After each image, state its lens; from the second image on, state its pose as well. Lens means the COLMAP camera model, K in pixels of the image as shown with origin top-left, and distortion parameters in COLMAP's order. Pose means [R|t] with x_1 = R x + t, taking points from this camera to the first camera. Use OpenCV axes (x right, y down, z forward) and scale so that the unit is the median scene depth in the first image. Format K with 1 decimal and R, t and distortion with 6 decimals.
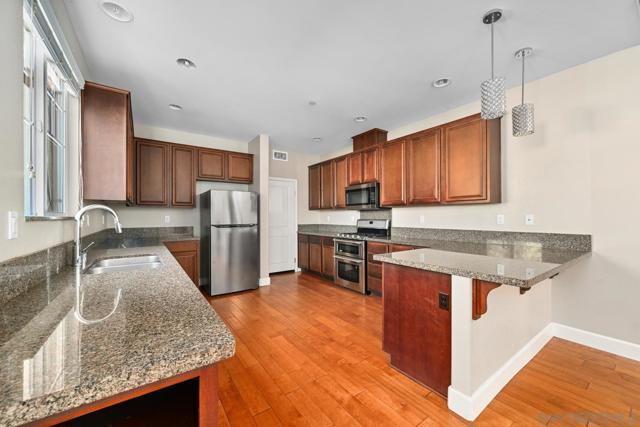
lens RADIAL K [[250.6, 0, 319.8], [0, 250.6, 216.4], [0, 0, 1]] dist [-0.002532, 0.000307]
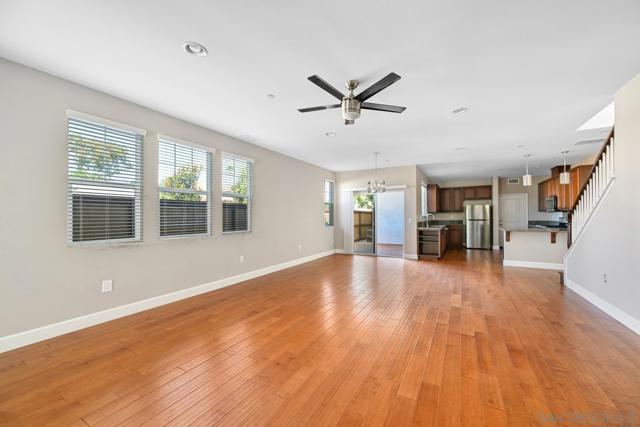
lens RADIAL K [[250.6, 0, 318.4], [0, 250.6, 214.5], [0, 0, 1]] dist [-0.002532, 0.000307]
pose [[0.441419, -0.007497, -0.897270, 0.978927], [0.004758, 0.999971, -0.006015, -0.006395], [0.897289, -0.001614, 0.441441, -1.208972]]
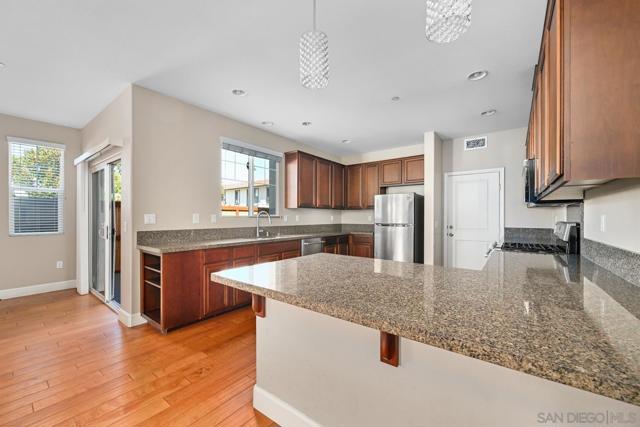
lens RADIAL K [[250.6, 0, 319.5], [0, 250.6, 216.6], [0, 0, 1]] dist [-0.002532, 0.000307]
pose [[0.303137, 0.001251, -0.952946, 0.575498], [-0.001809, 0.999998, 0.000737, -0.000049], [0.952945, 0.001500, 0.303138, 0.312590]]
